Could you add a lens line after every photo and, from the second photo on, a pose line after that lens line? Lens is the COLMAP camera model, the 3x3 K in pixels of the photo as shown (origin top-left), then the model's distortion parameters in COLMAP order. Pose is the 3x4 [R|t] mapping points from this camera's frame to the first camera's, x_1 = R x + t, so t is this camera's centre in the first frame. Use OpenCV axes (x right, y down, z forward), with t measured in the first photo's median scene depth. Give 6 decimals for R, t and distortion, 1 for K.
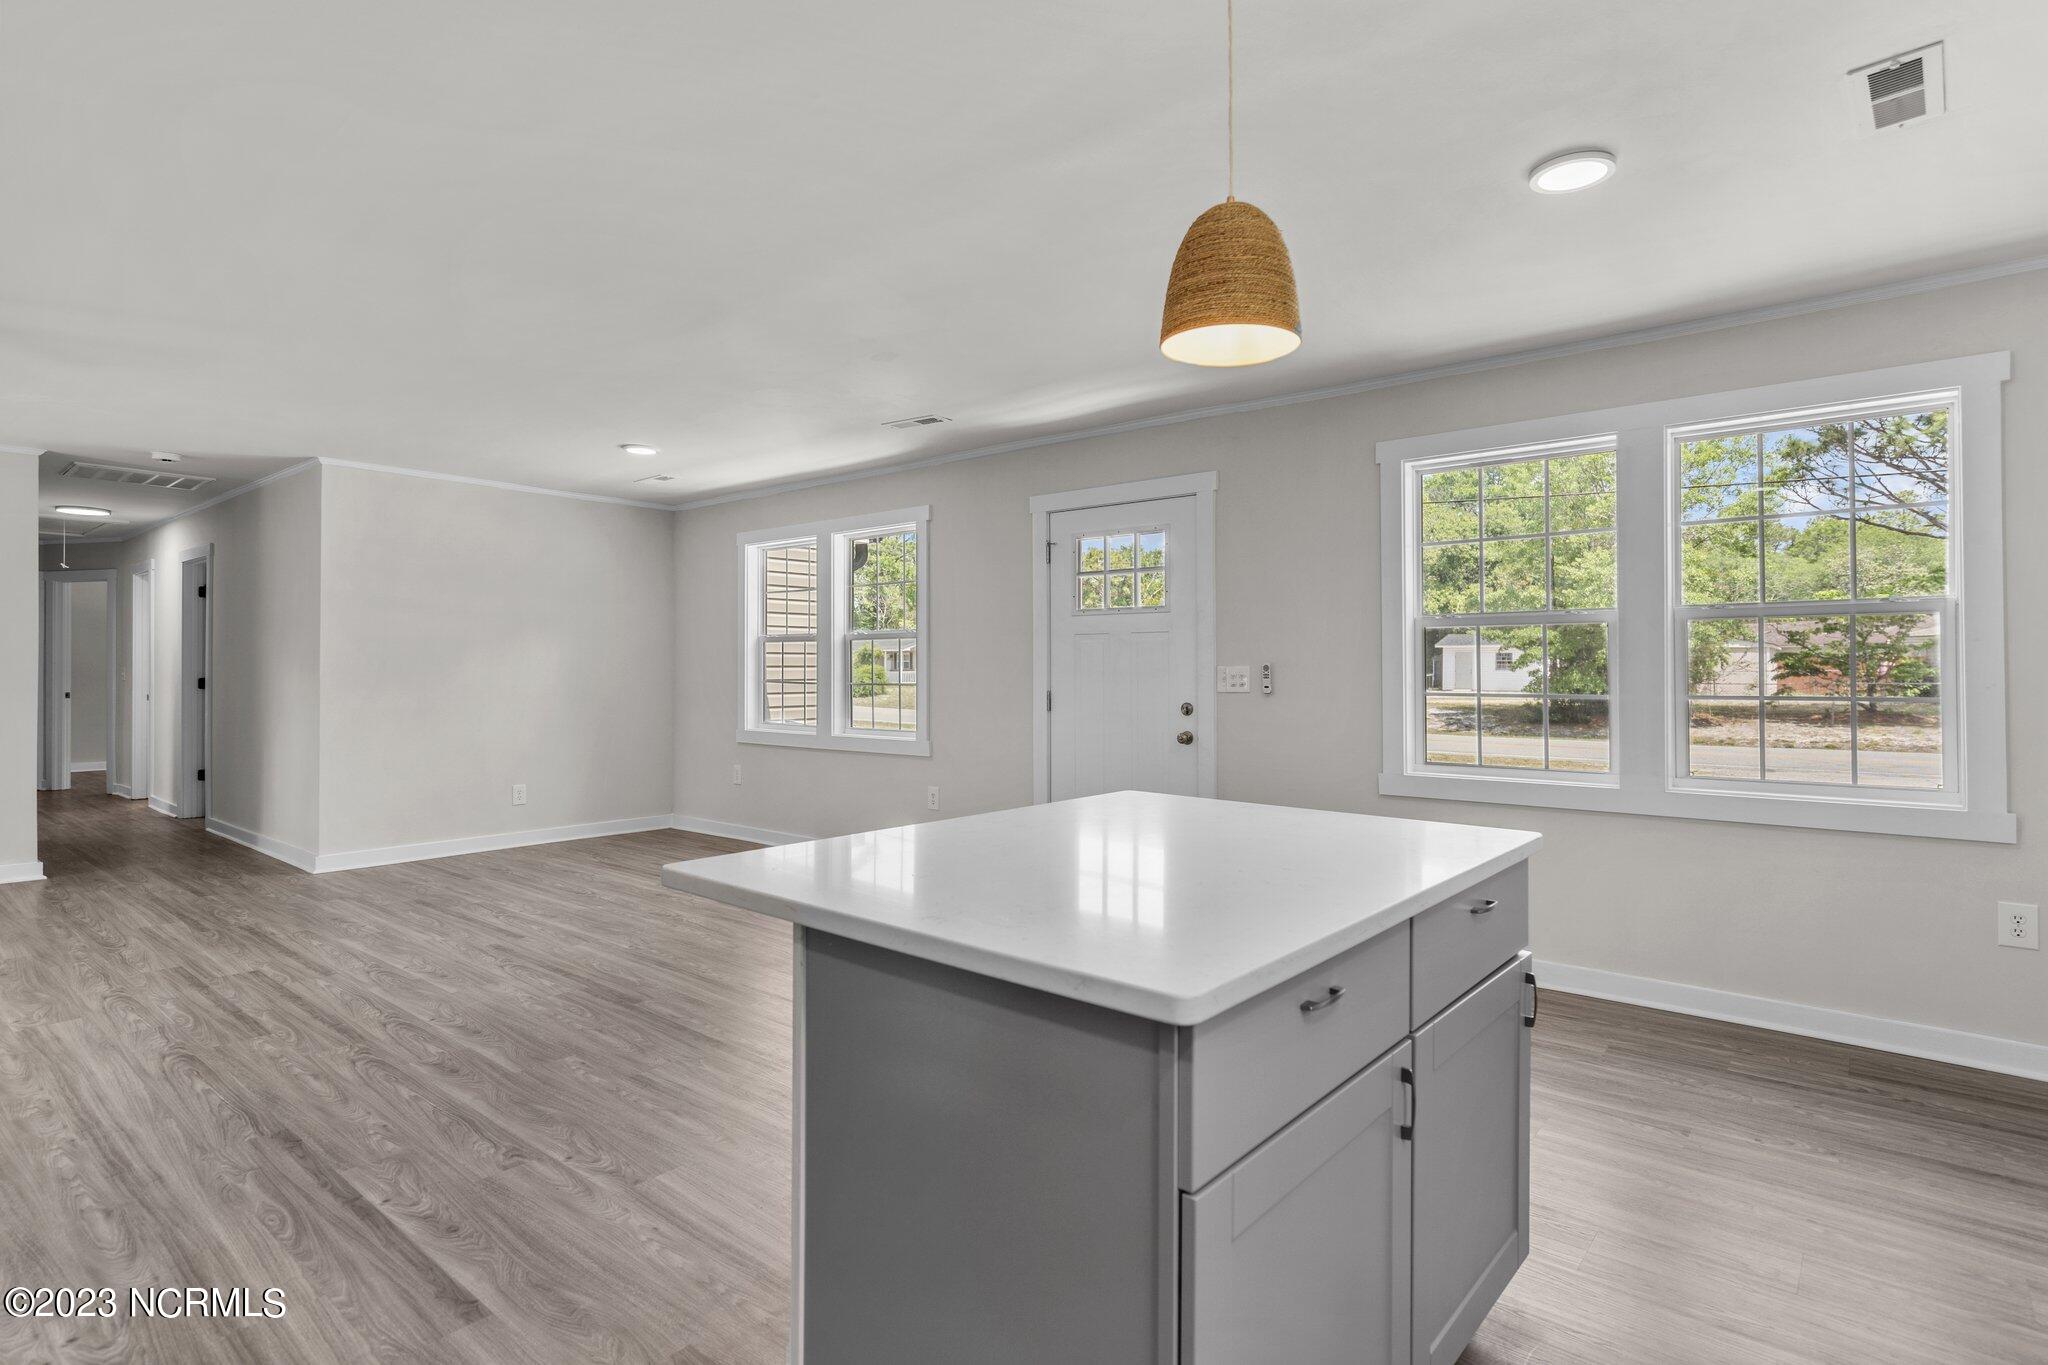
lens RADIAL K [[1043.3, 0, 1031.3], [0, 1043.3, 668.5], [0, 0, 1]] dist [0.002100, 0.000232]
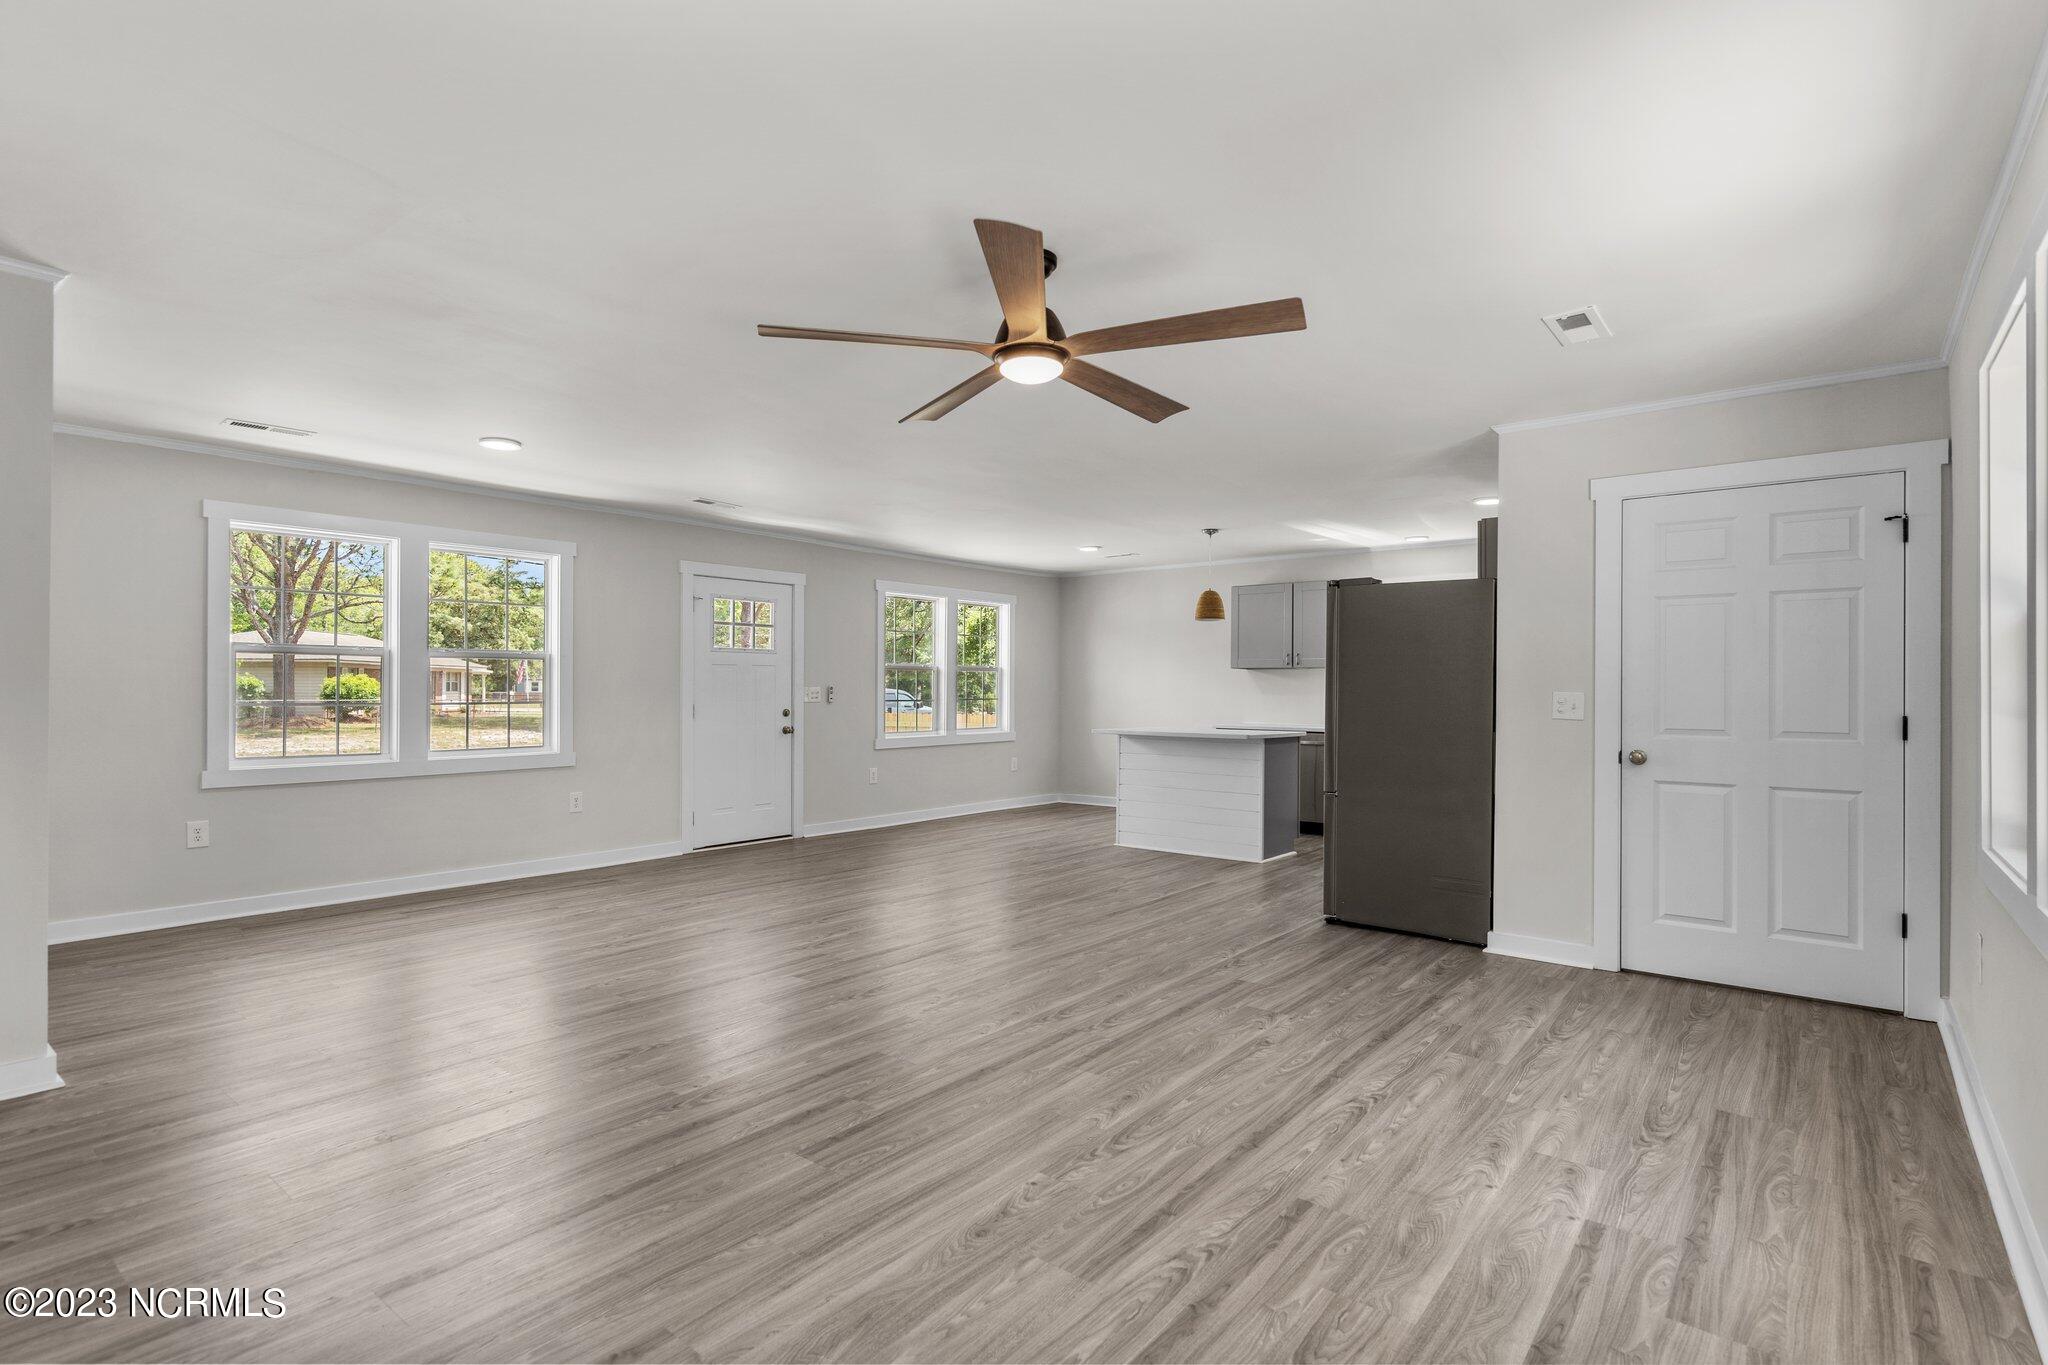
lens RADIAL K [[998.4, 0, 1026.4], [0, 998.4, 687.1], [0, 0, 1]] dist [0.000112, -0.000007]
pose [[-0.025594, 0.002329, 0.999670, -1.446698], [0.002429, 0.999994, -0.002268, 0.002842], [-0.999669, 0.002370, -0.025600, 0.658528]]
